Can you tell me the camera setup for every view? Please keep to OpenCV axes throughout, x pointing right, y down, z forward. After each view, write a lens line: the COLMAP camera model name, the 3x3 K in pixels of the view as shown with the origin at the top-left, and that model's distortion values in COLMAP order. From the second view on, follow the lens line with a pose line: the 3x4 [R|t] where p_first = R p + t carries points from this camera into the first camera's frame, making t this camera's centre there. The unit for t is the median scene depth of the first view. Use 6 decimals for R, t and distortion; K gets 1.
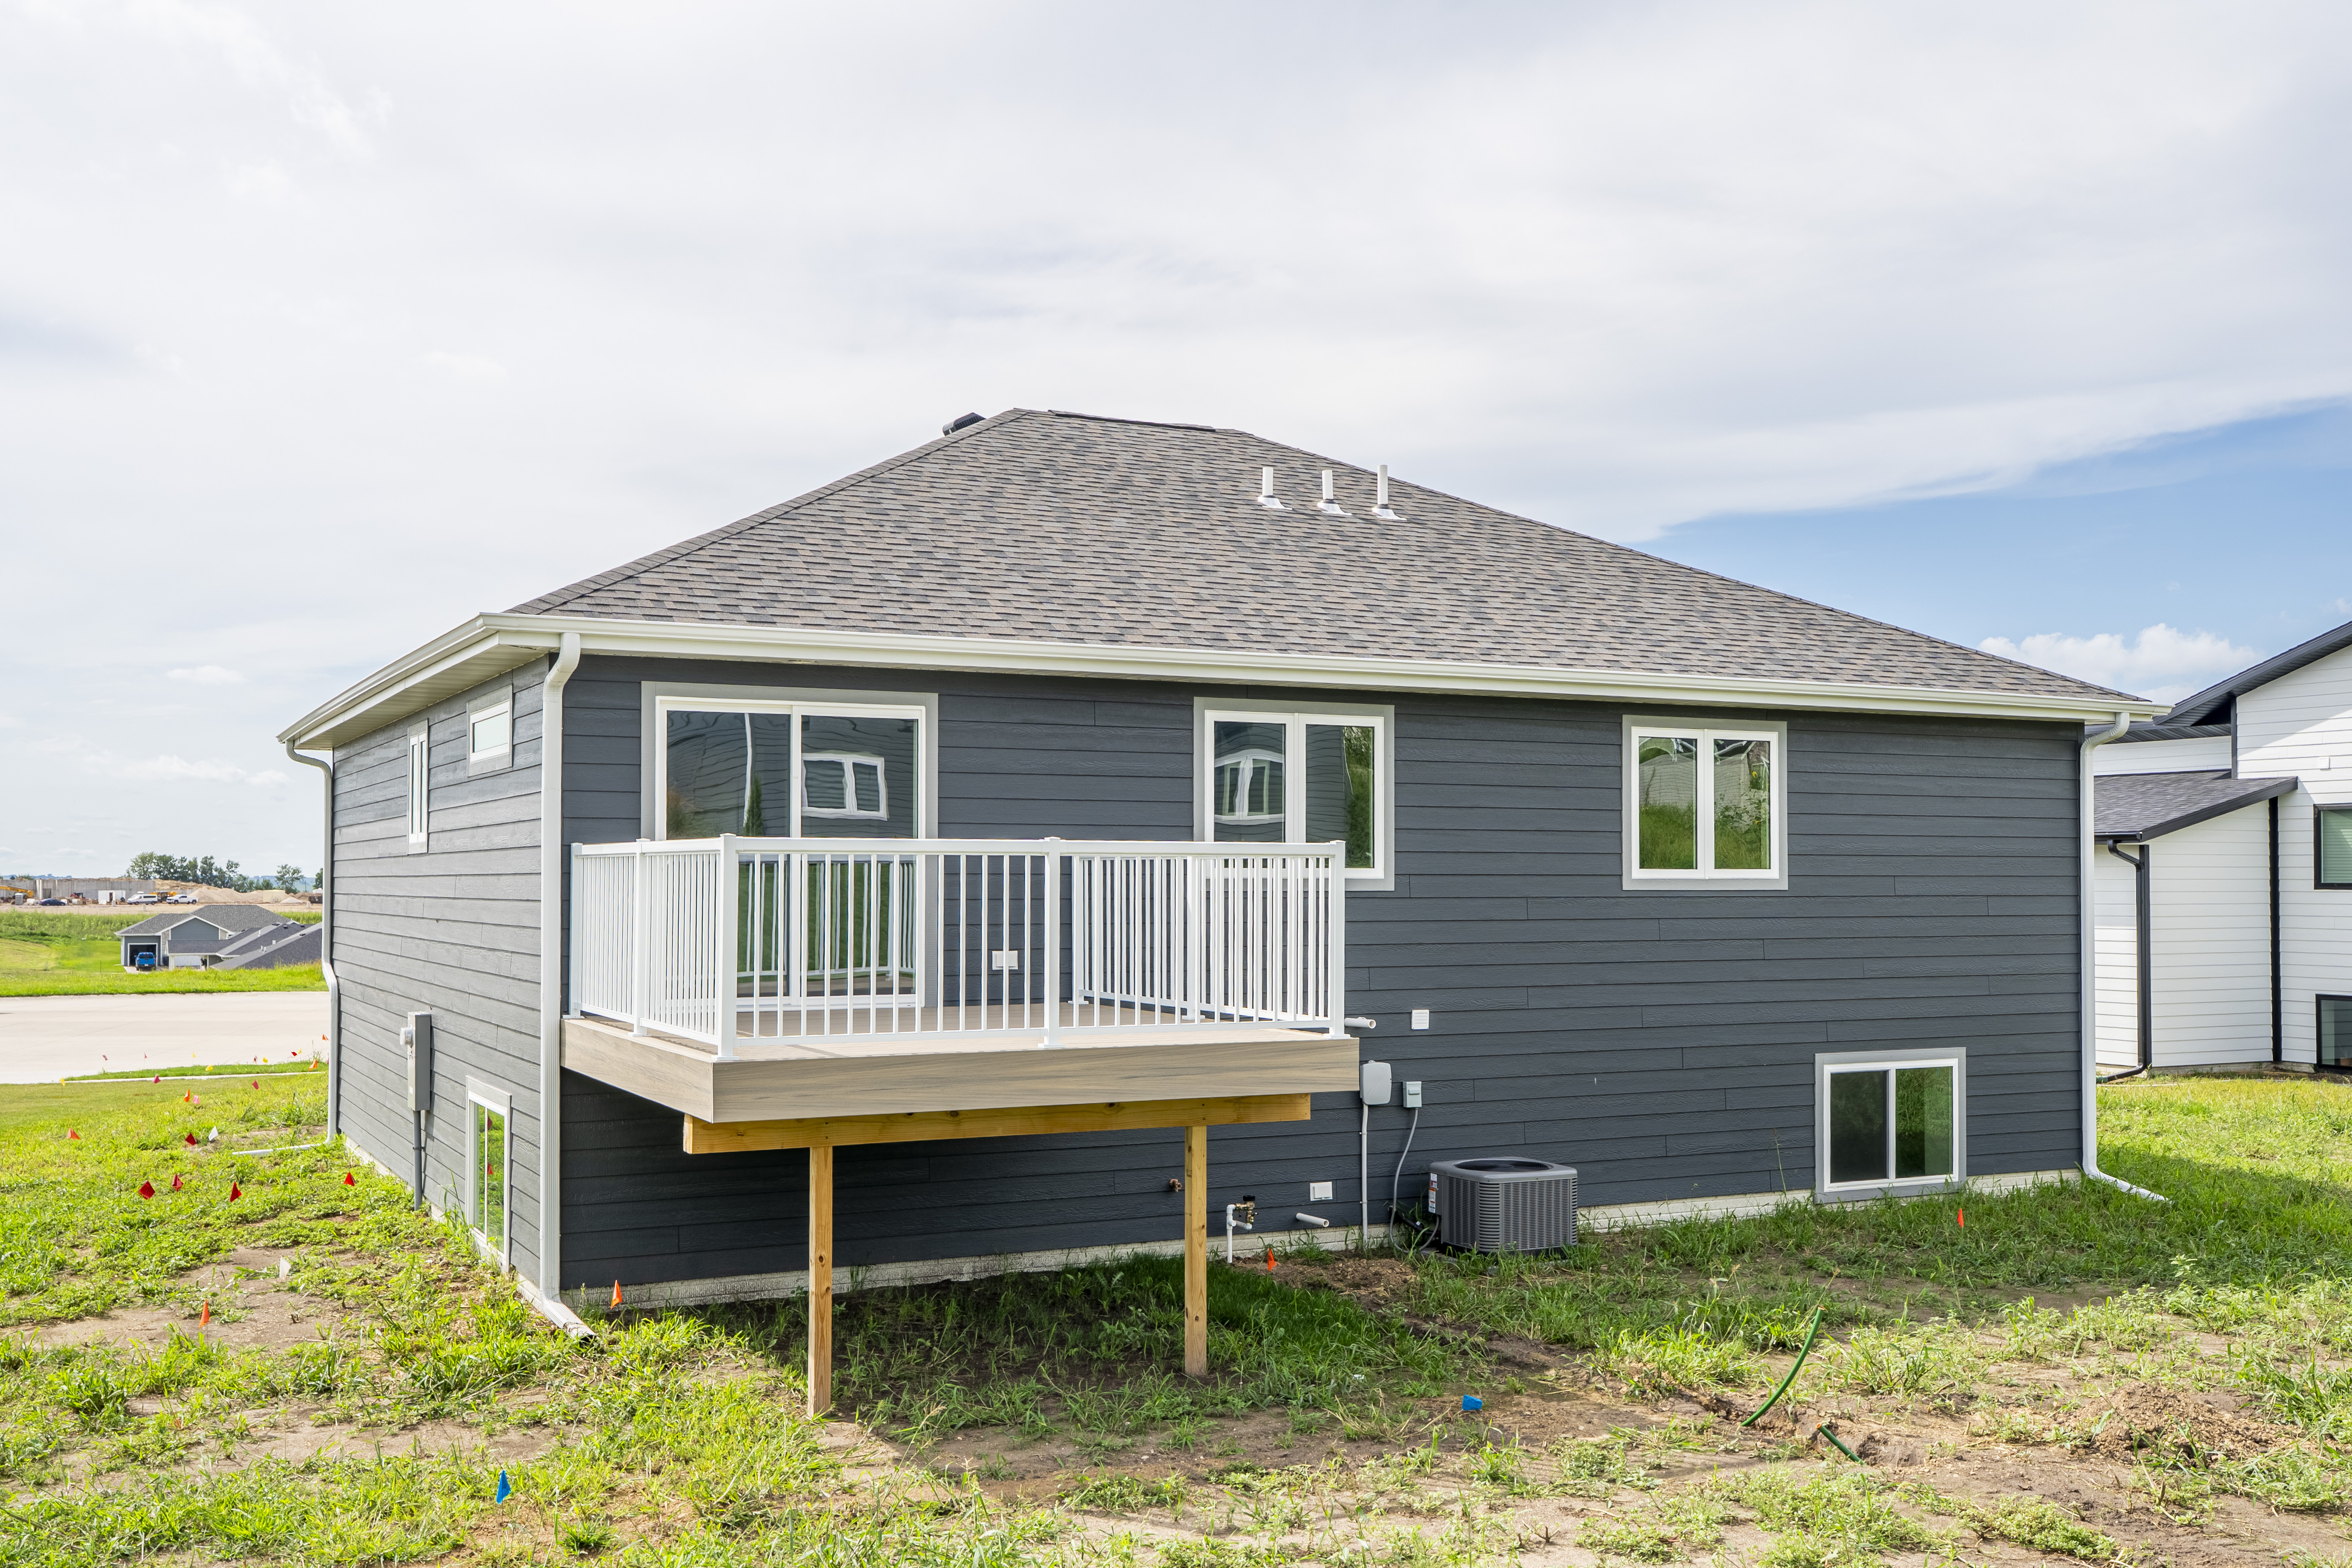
lens RADIAL K [[2134.4, 0, 1174.6], [0, 2134.4, 827.8], [0, 0, 1]] dist [0.049192, 0.009146]
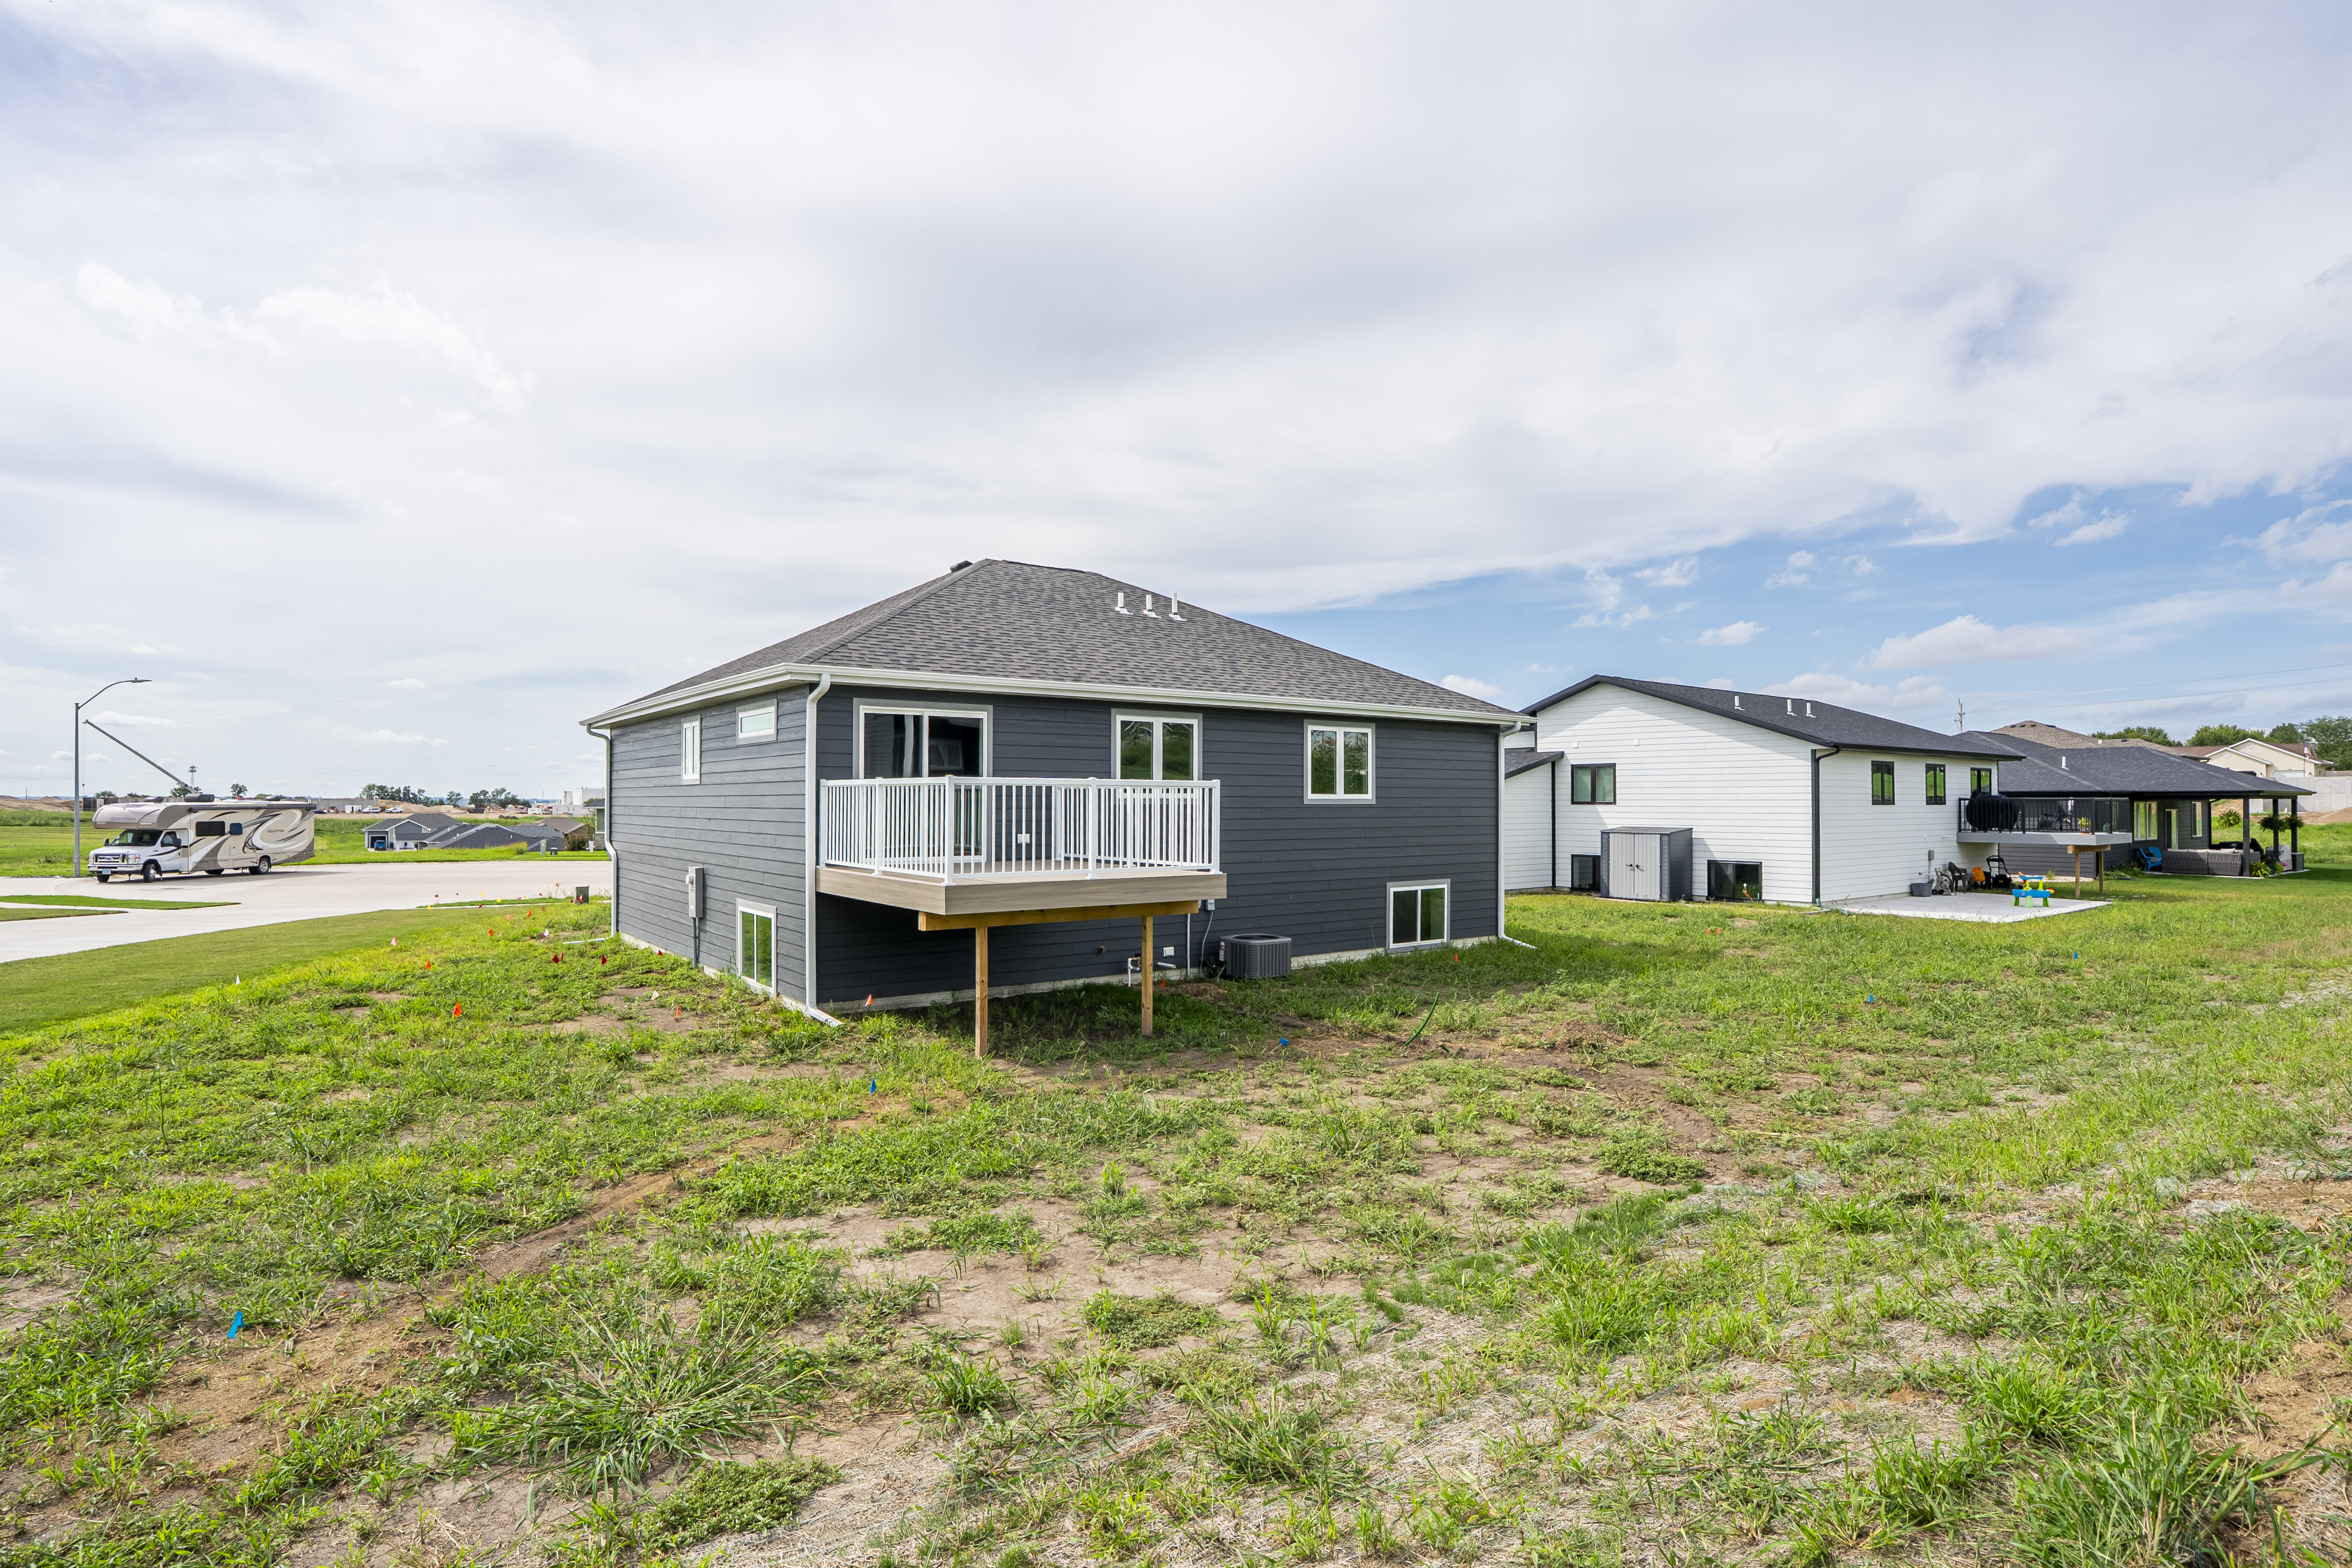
lens RADIAL K [[1120.0, 0, 1179.9], [0, 1120.0, 767.8], [0, 0, 1]] dist [-0.035812, 0.000981]
pose [[0.987411, 0.005668, 0.158072, -0.091105], [-0.004905, 0.999974, -0.005214, 0.000318], [-0.158098, 0.004373, 0.987414, -0.056605]]
